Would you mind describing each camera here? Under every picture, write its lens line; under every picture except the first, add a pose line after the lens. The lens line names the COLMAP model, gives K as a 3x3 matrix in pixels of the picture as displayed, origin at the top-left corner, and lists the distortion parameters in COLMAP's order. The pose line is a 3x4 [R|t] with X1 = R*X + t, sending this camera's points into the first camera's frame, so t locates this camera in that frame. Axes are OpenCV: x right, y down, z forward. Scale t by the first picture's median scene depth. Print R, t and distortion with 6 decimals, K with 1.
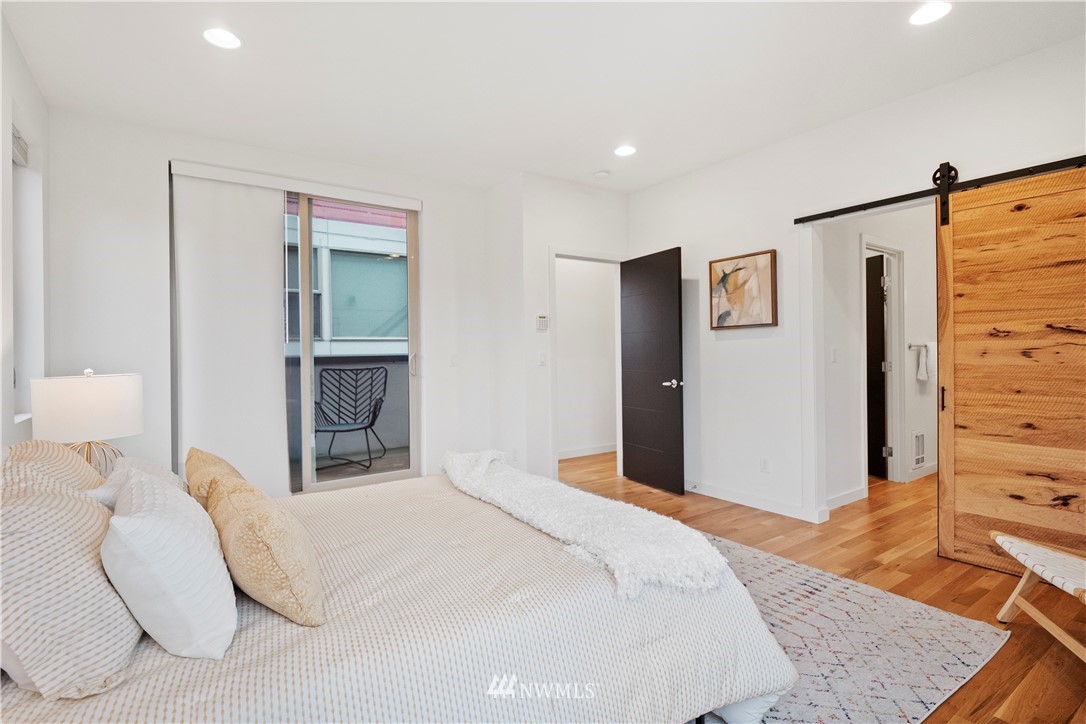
lens RADIAL K [[533.8, 0, 539.8], [0, 533.8, 355.1], [0, 0, 1]] dist [0.001052, -0.000924]
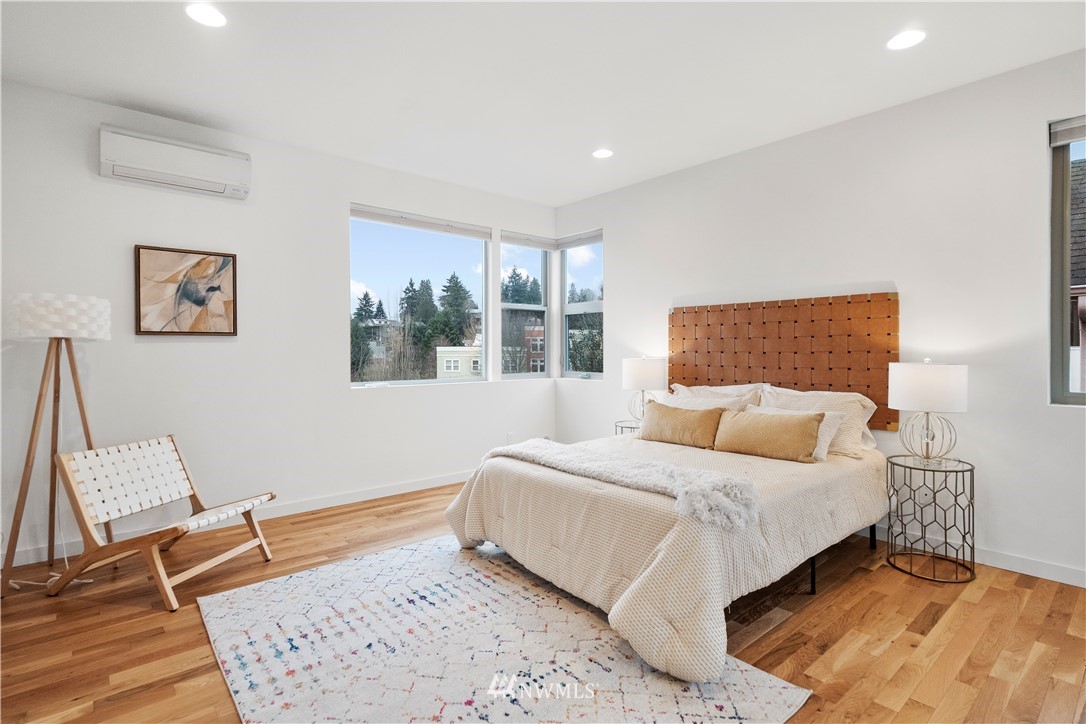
lens RADIAL K [[533.8, 0, 539.8], [0, 533.8, 355.1], [0, 0, 1]] dist [0.001052, -0.000924]
pose [[-0.994320, 0.014375, -0.105453, 0.186789], [0.013436, 0.999864, 0.009610, -0.009724], [0.105576, 0.008138, -0.994378, 1.647091]]
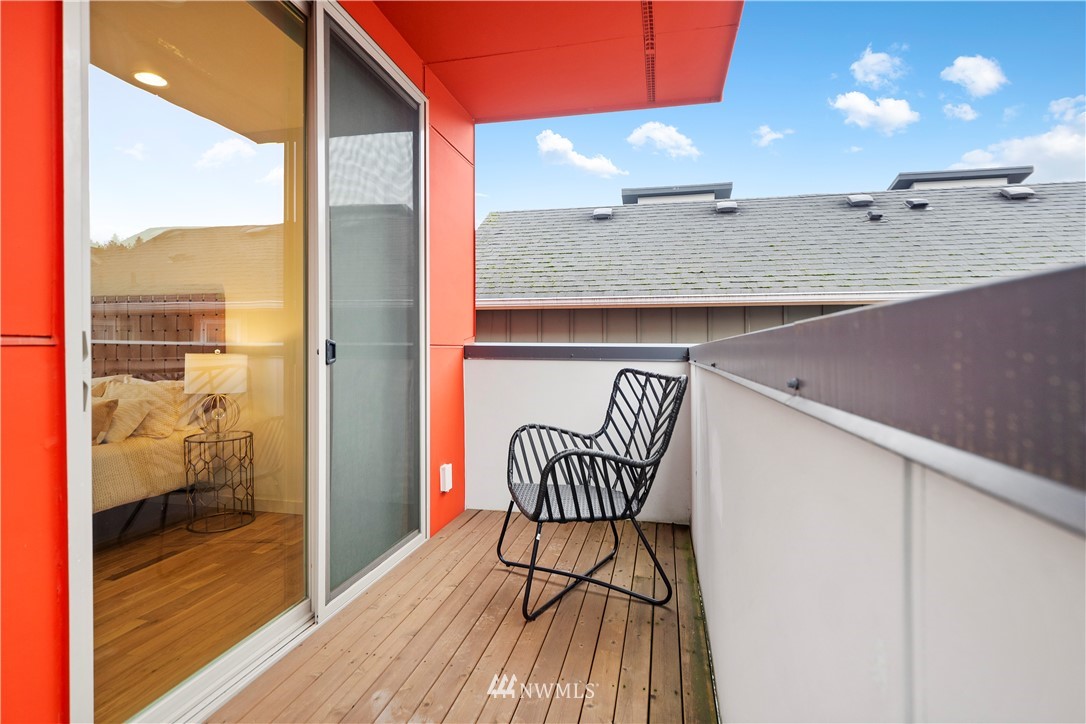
lens RADIAL K [[533.8, 0, 539.8], [0, 533.8, 355.1], [0, 0, 1]] dist [0.001052, -0.000924]
pose [[-0.739865, 0.023706, -0.672338, -0.362976], [0.010191, 0.999659, 0.024032, 0.006281], [0.672679, 0.010929, -0.739854, 2.107408]]
